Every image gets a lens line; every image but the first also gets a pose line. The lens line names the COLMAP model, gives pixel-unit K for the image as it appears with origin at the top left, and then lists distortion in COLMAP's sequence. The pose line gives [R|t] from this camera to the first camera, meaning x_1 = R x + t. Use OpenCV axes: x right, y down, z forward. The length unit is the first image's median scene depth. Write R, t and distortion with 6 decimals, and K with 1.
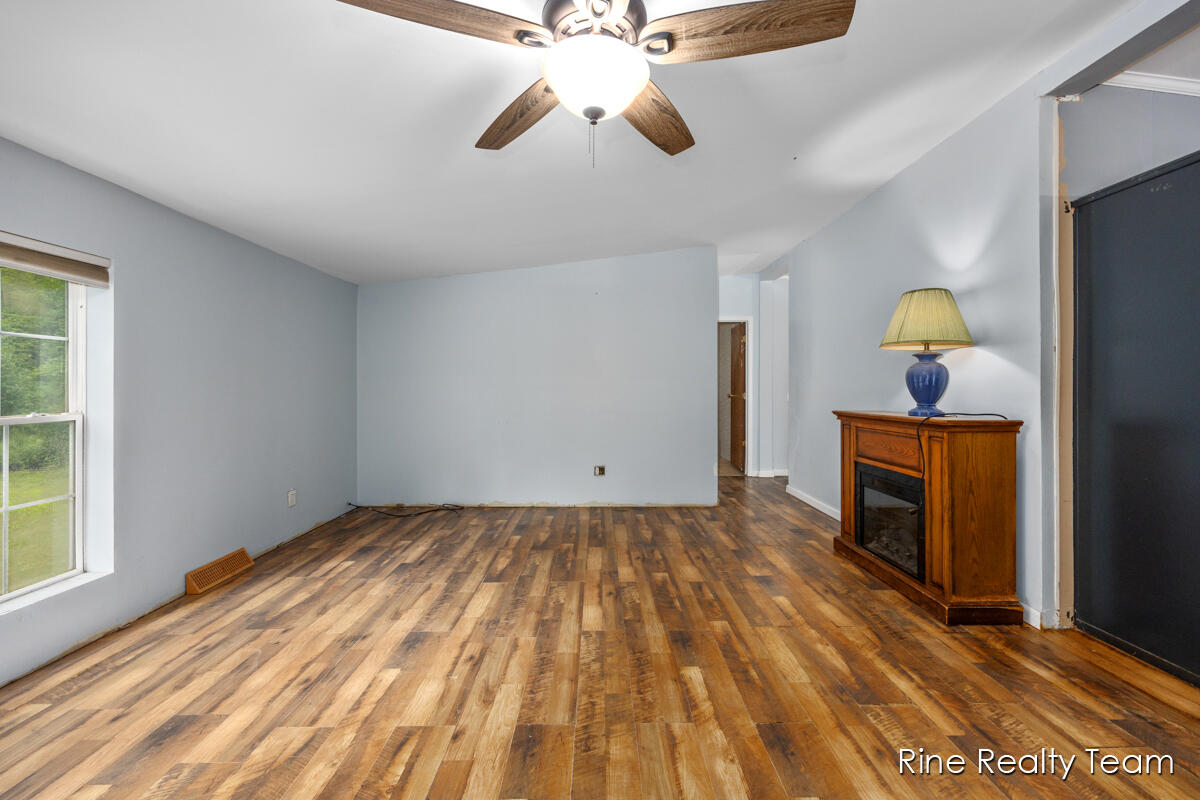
lens RADIAL K [[494.0, 0, 601.1], [0, 494.0, 393.4], [0, 0, 1]] dist [0.001680, -0.000770]
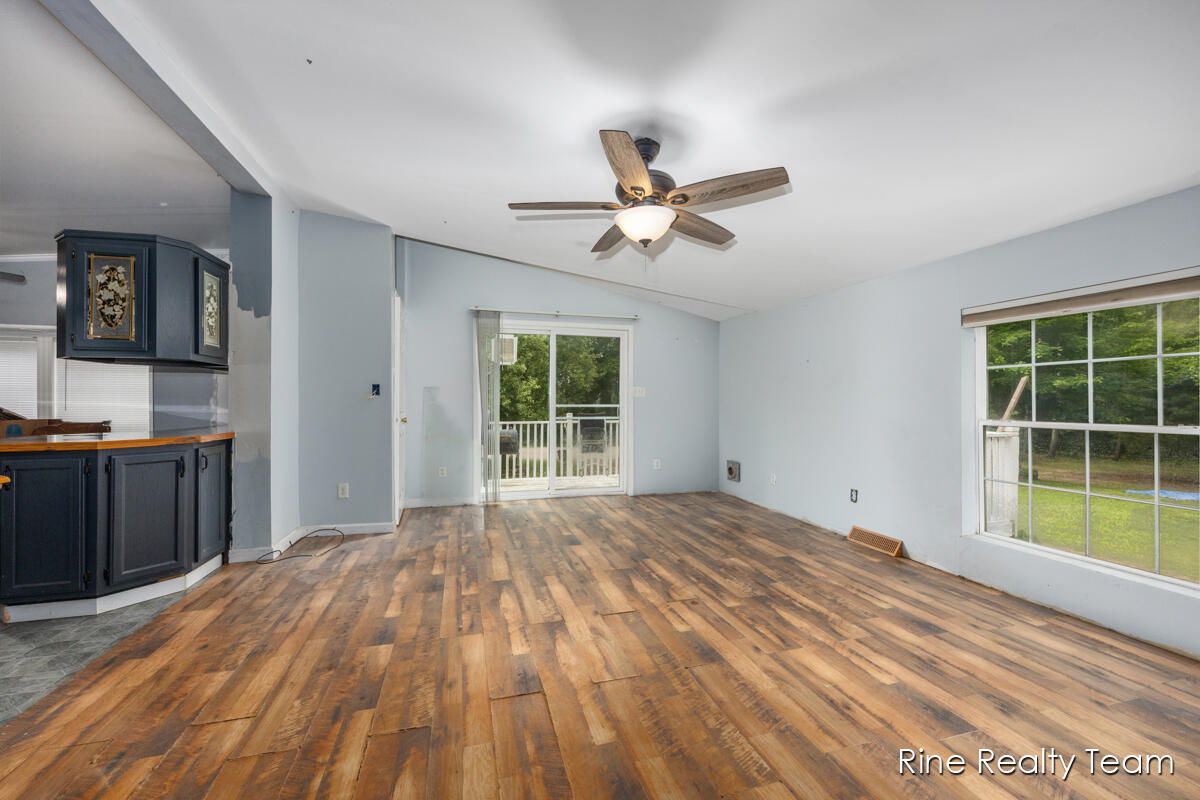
lens RADIAL K [[494.0, 0, 601.2], [0, 494.0, 397.1], [0, 0, 1]] dist [0.001680, -0.000770]
pose [[-0.962519, -0.004394, -0.271178, 0.434017], [-0.005094, 0.999985, 0.001879, -0.016382], [0.271166, 0.003190, -0.962527, 1.878604]]
